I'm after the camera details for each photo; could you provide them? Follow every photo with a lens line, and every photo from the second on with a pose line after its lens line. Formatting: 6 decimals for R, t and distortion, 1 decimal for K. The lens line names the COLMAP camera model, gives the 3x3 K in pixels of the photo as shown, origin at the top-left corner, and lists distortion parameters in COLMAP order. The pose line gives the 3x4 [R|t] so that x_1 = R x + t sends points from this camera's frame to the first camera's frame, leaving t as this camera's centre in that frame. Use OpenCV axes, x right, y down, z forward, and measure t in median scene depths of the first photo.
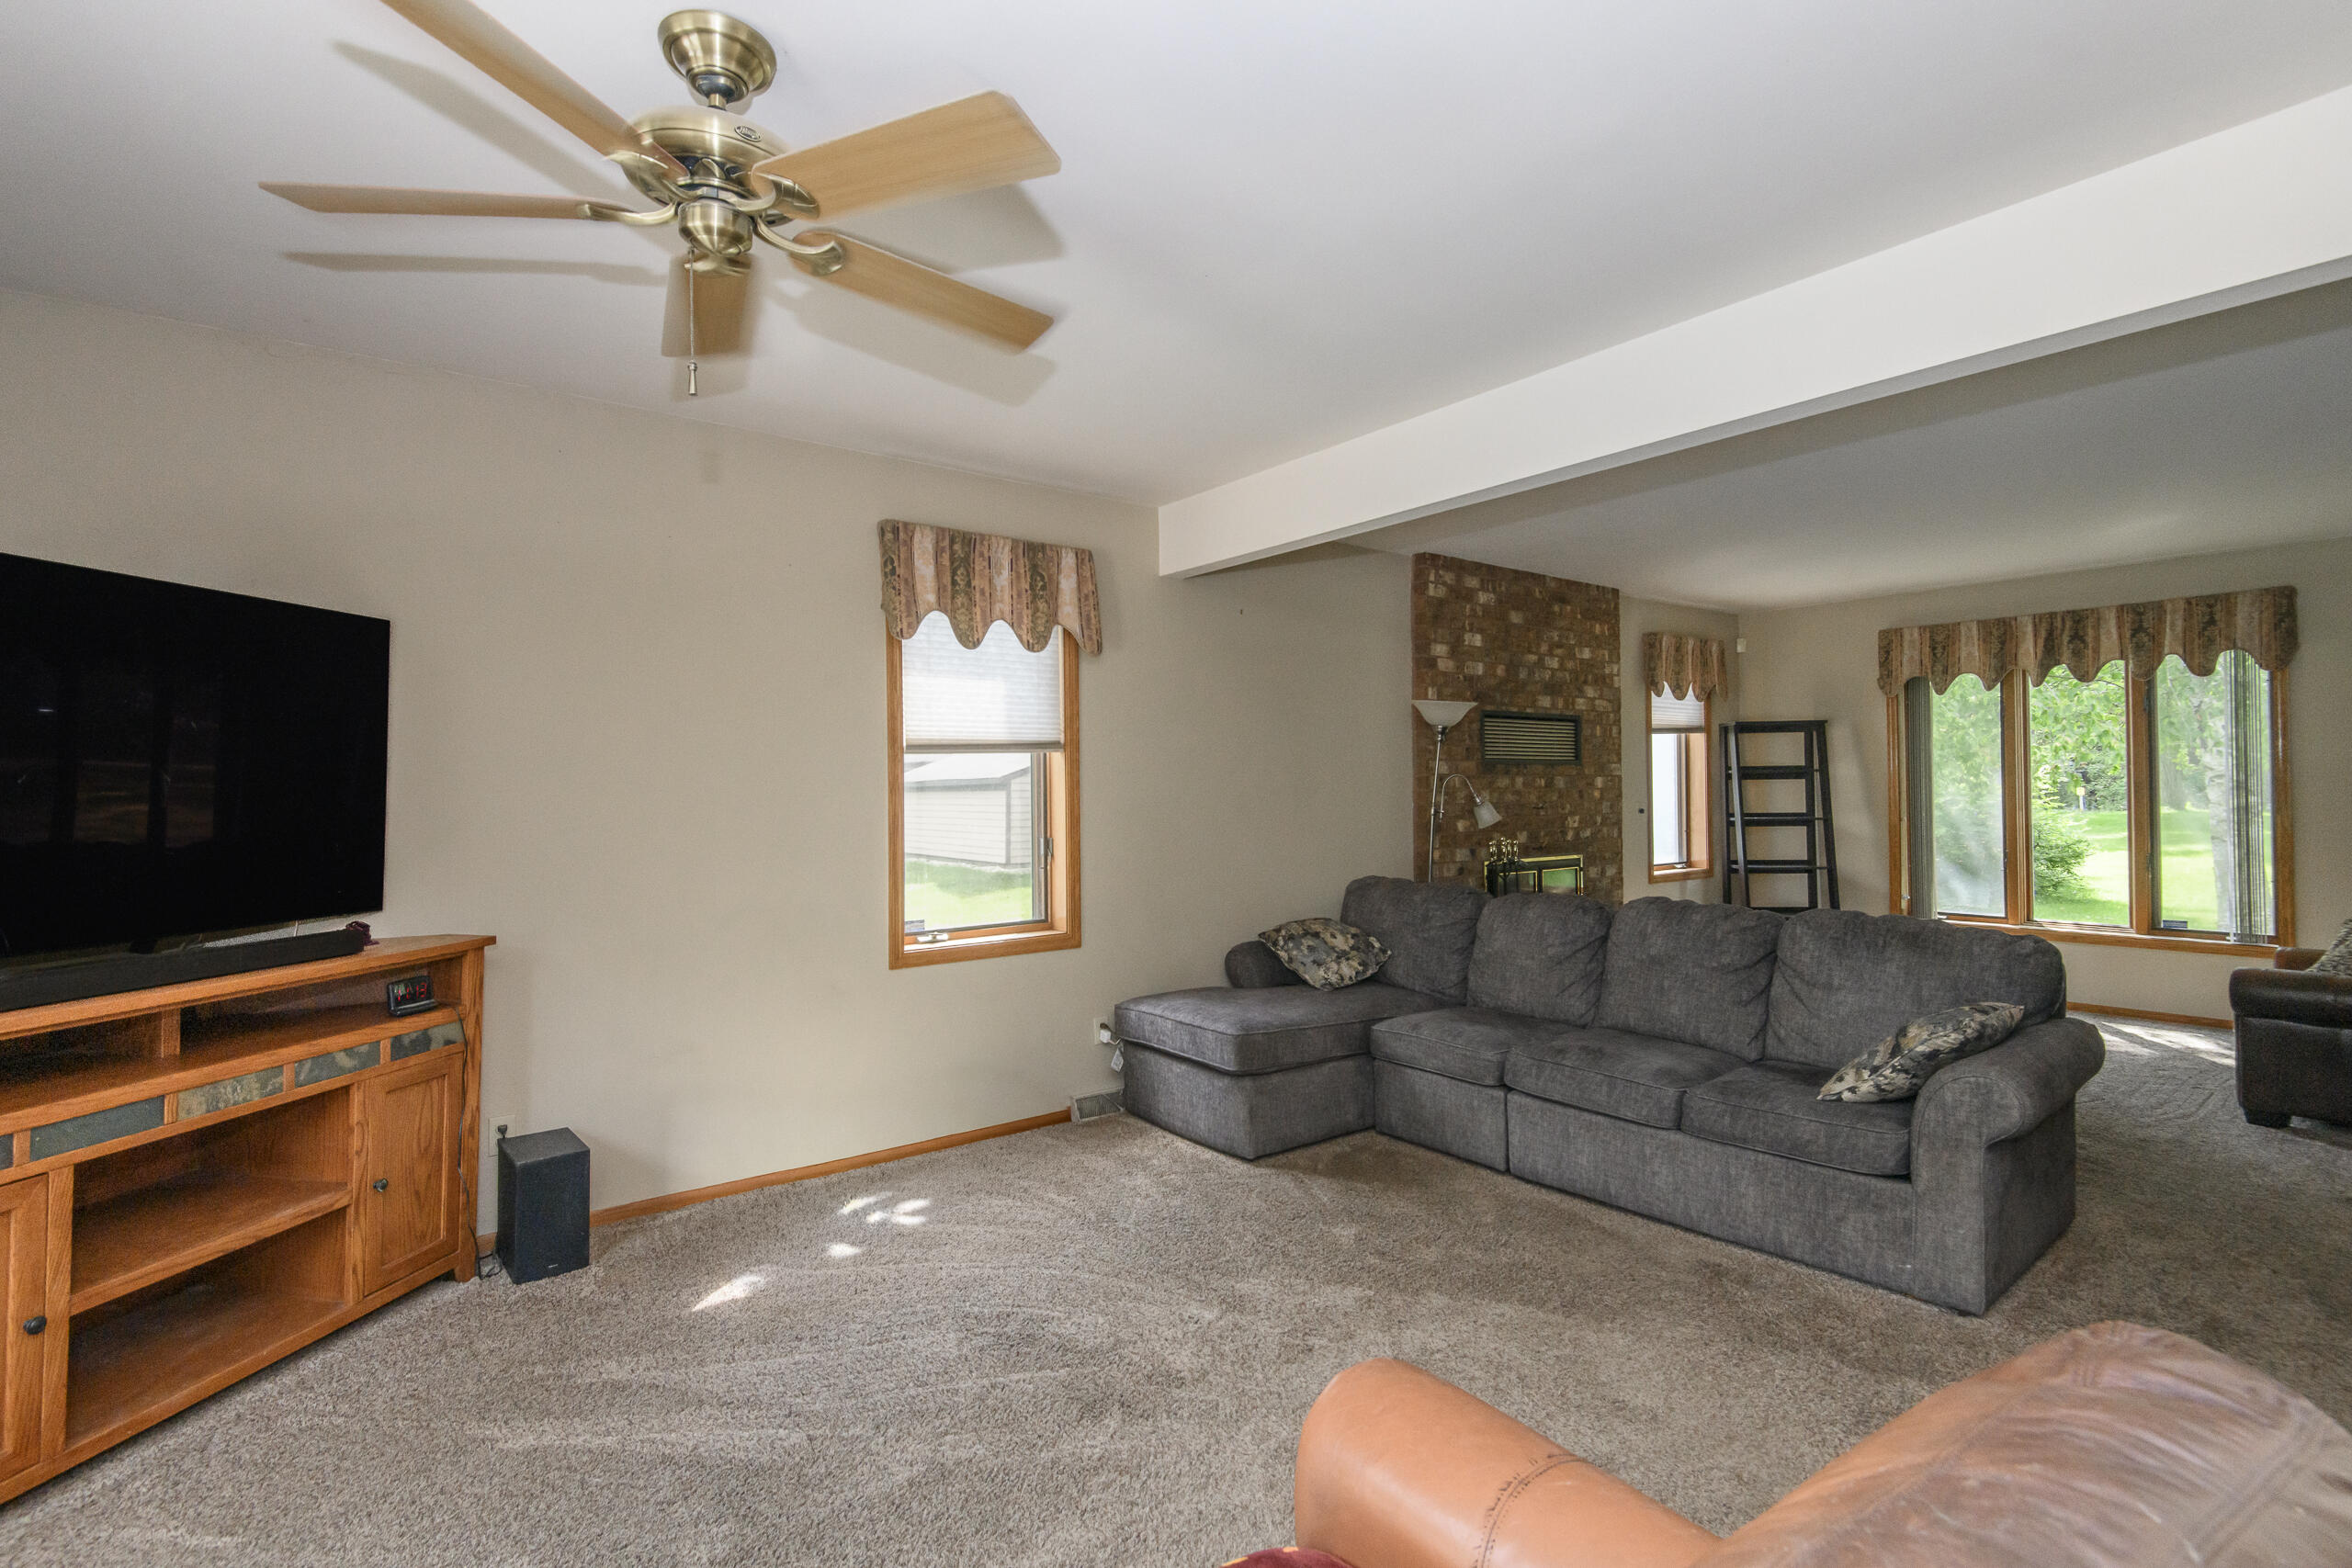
lens RADIAL K [[1078.8, 0, 1176.0], [0, 1078.8, 784.0], [0, 0, 1]] dist [0.026078, -0.000419]
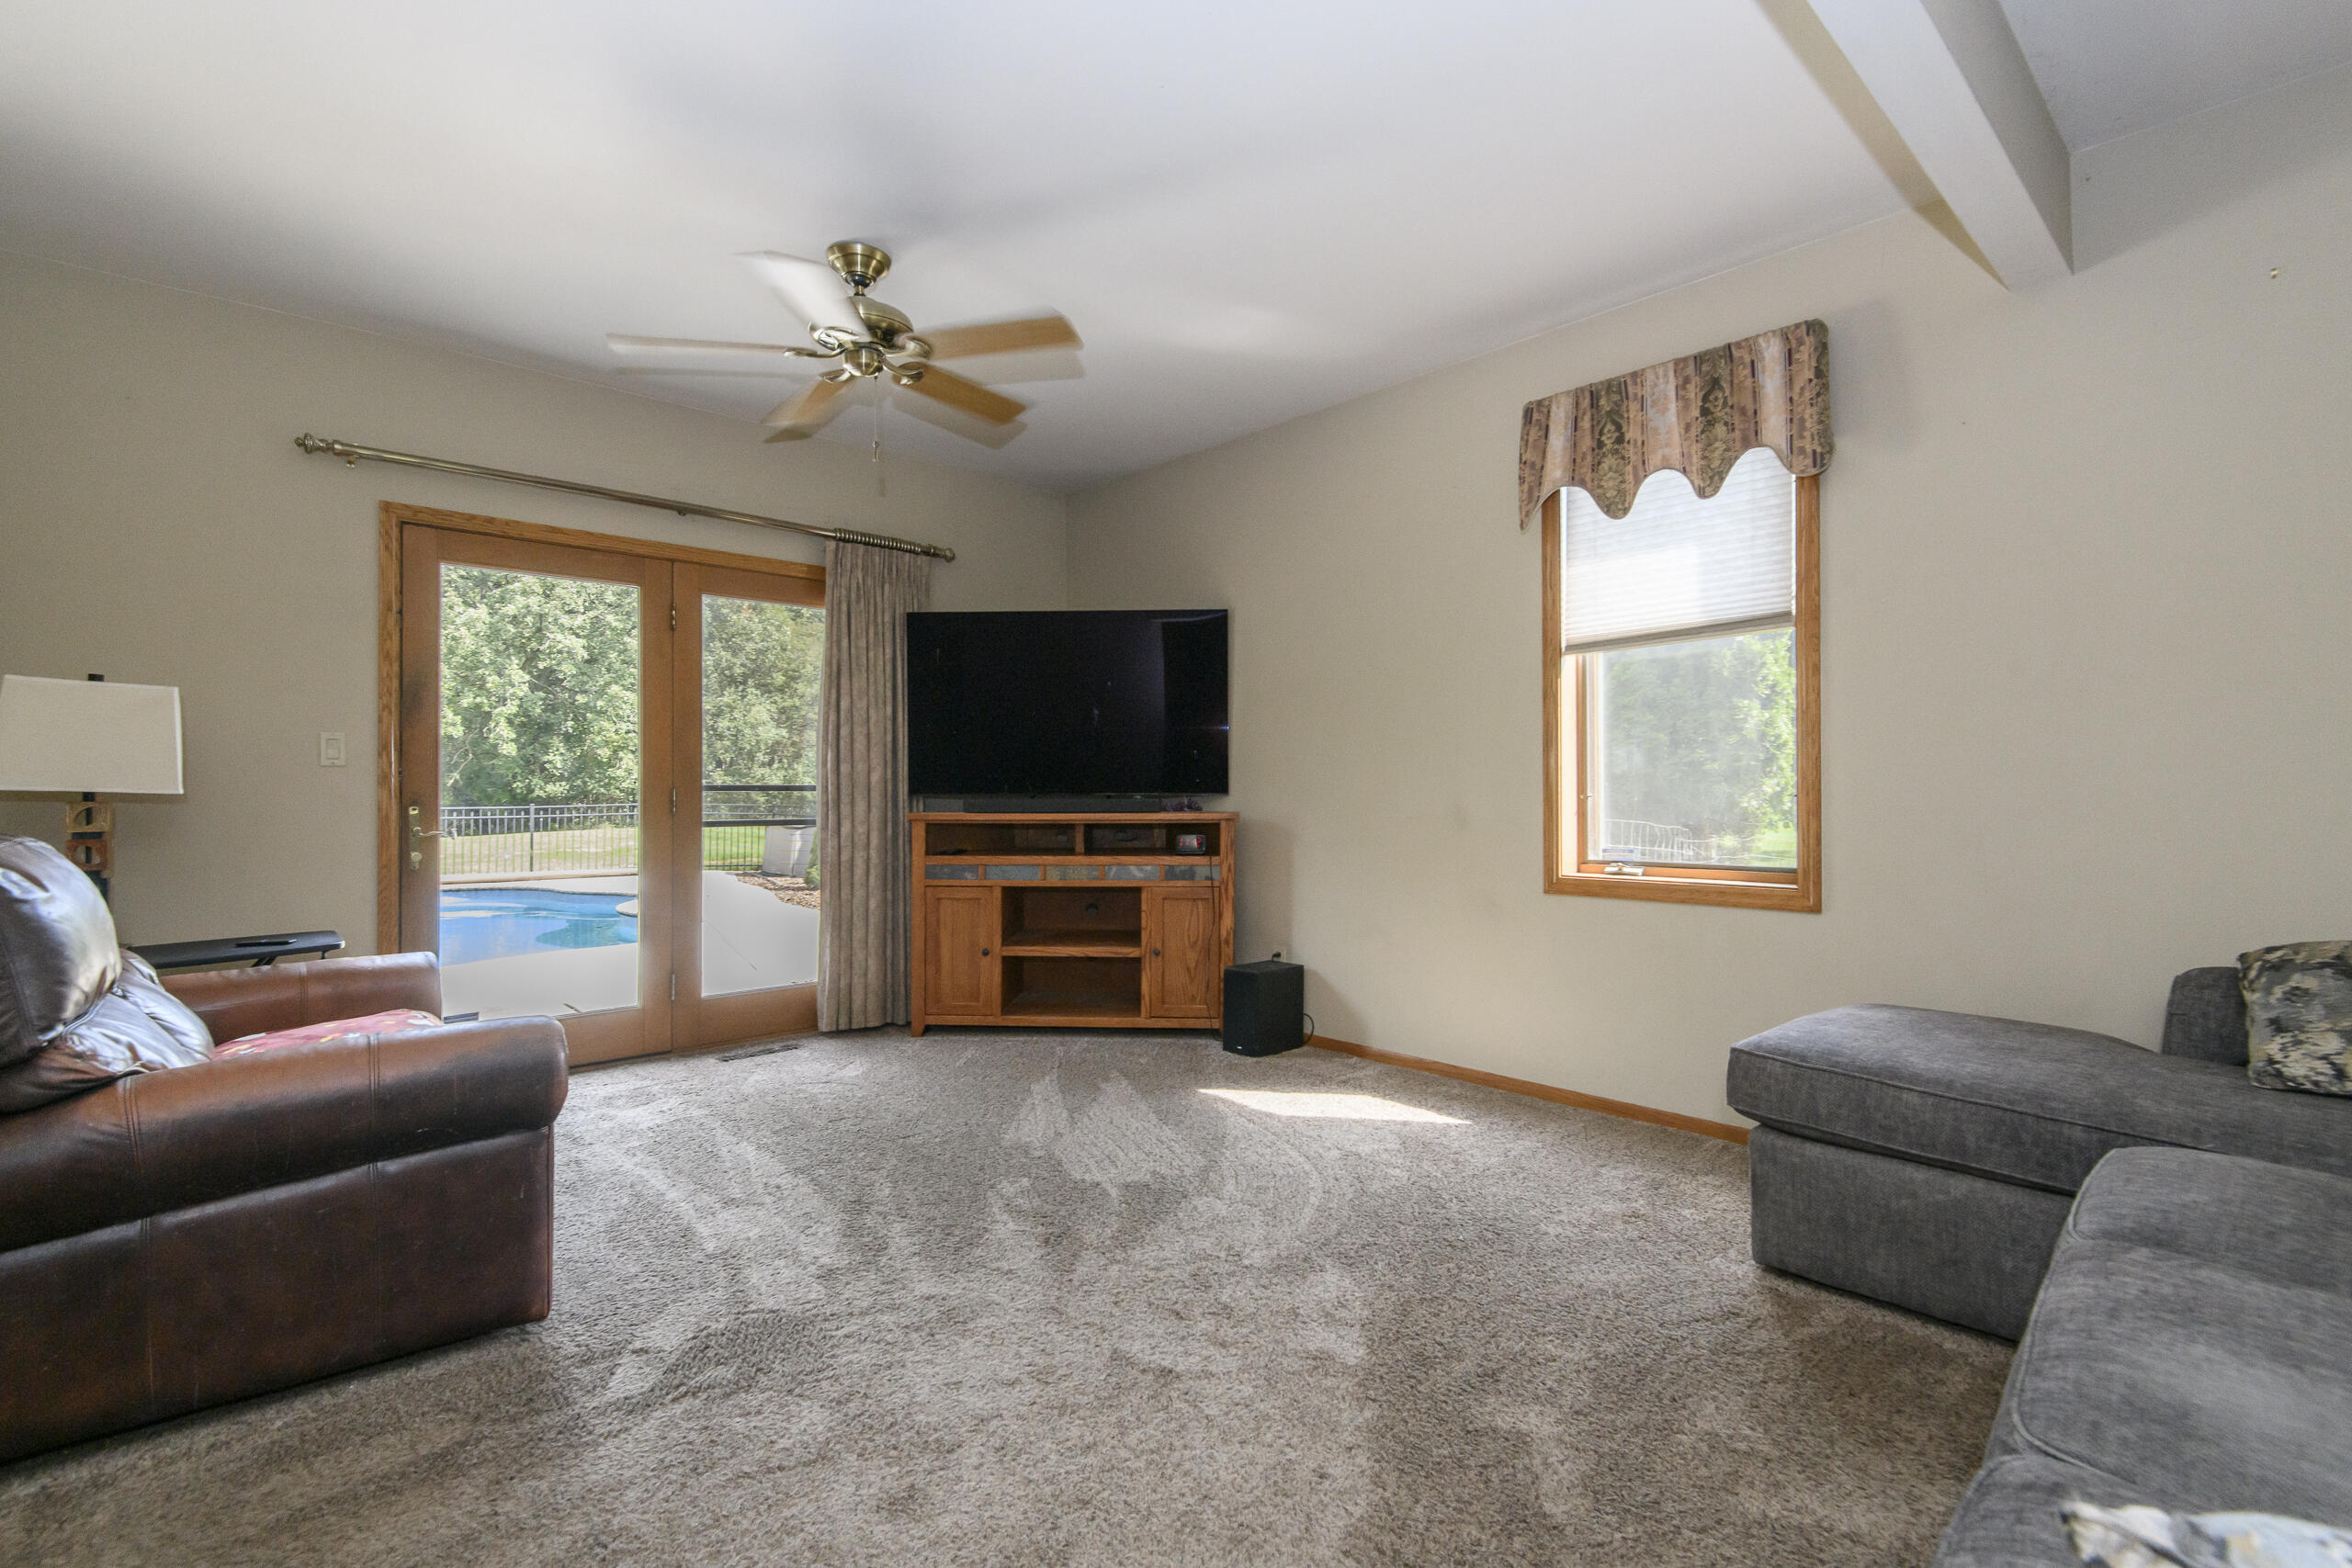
lens RADIAL K [[1078.8, 0, 1176.0], [0, 1078.8, 784.0], [0, 0, 1]] dist [0.026078, -0.000419]
pose [[0.105866, 0.004363, -0.994371, 0.614633], [0.008198, 0.999953, 0.005261, 0.071652], [0.994347, -0.008709, 0.105825, 0.594439]]
